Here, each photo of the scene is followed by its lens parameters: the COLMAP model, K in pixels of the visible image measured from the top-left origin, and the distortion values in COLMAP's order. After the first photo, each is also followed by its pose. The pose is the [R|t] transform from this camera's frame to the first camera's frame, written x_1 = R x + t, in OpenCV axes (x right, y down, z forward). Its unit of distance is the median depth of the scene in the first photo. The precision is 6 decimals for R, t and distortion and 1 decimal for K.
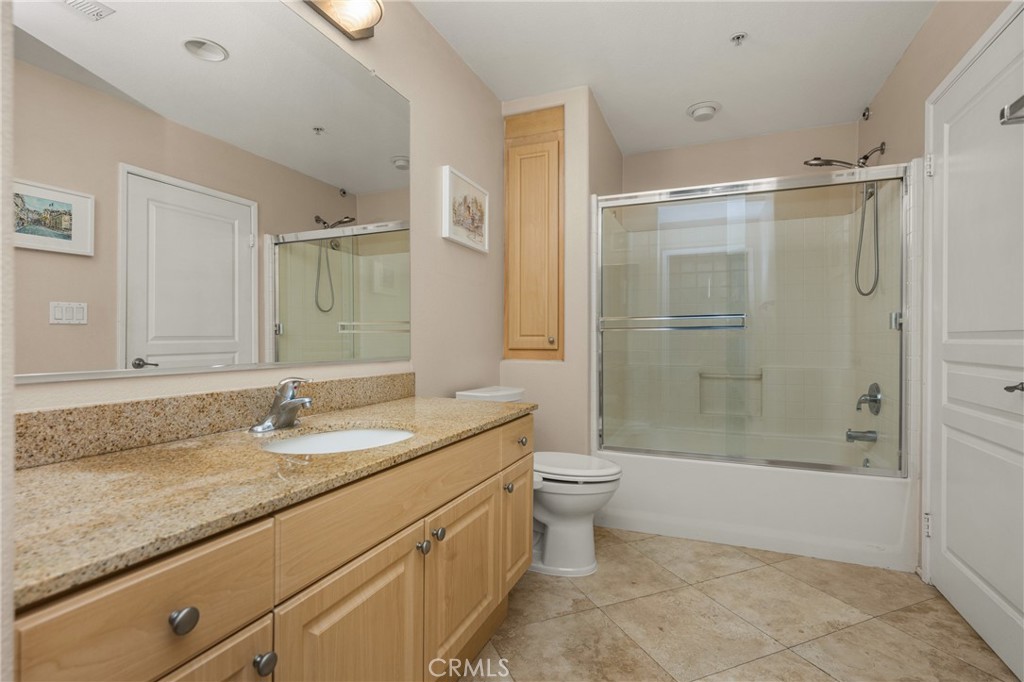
lens RADIAL K [[476.4, 0, 510.6], [0, 476.4, 347.3], [0, 0, 1]] dist [0.001565, 0.001257]
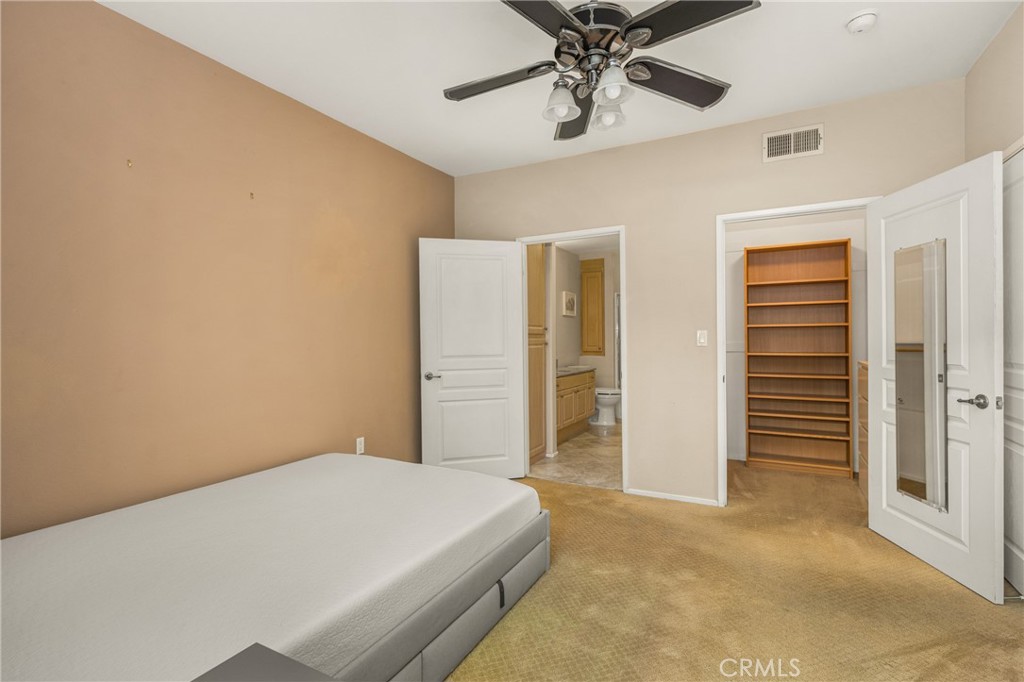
lens RADIAL K [[476.4, 0, 509.2], [0, 476.4, 342.4], [0, 0, 1]] dist [0.001565, 0.001257]
pose [[0.995692, -0.007176, -0.092448, -0.172844], [0.006226, 0.999925, -0.010553, -0.021499], [0.092517, 0.009932, 0.995662, -1.711663]]
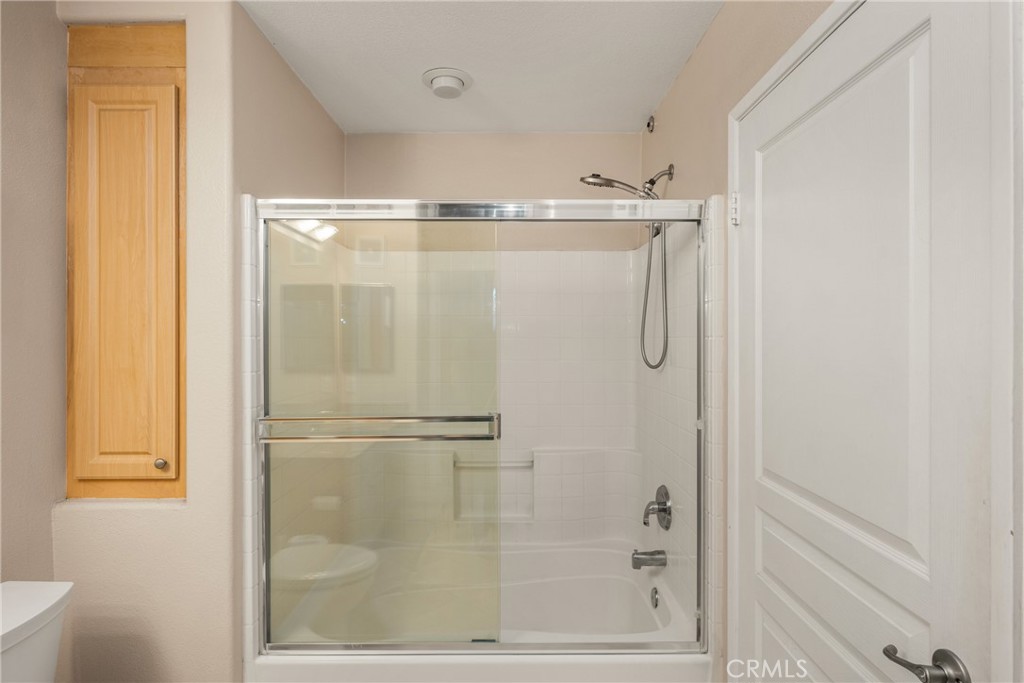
lens RADIAL K [[519.5, 0, 497.5], [0, 519.5, 341.8], [0, 0, 1]] dist [0.002484, -0.001574]
pose [[0.931743, -0.002442, 0.363111, 0.229167], [0.003467, 0.999992, -0.002172, -0.150182], [-0.363103, 0.003282, 0.931743, 0.339906]]
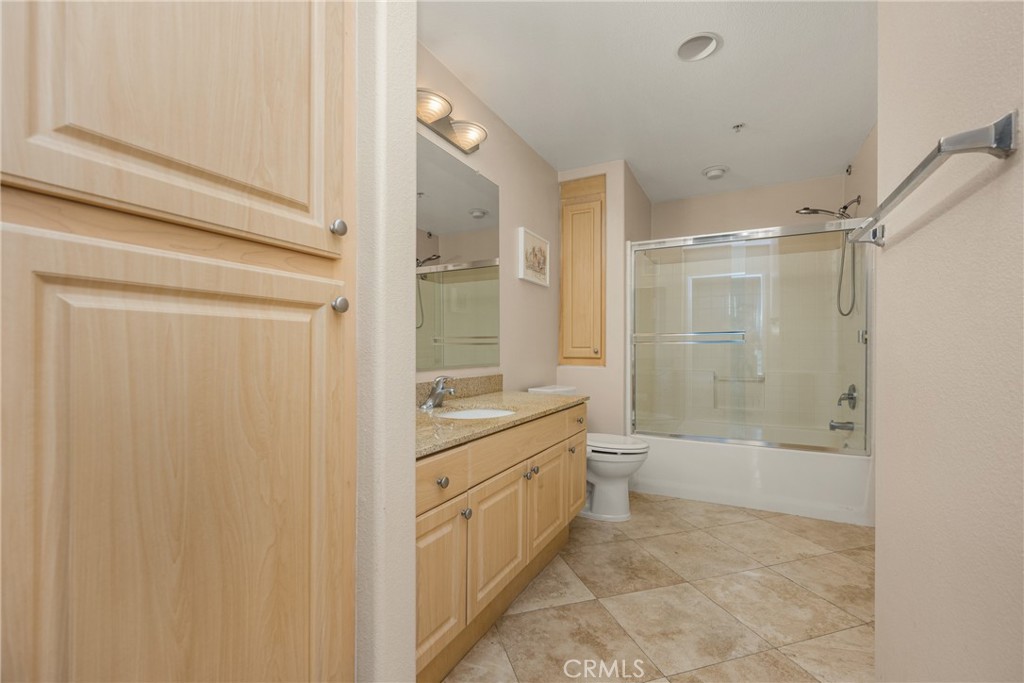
lens RADIAL K [[435.5, 0, 514.7], [0, 435.5, 354.5], [0, 0, 1]] dist [0.001220, -0.000647]
pose [[0.996860, 0.000019, -0.079186, -0.045010], [0.000077, 0.999999, 0.001210, -0.006671], [0.079186, -0.001212, 0.996859, -0.234525]]
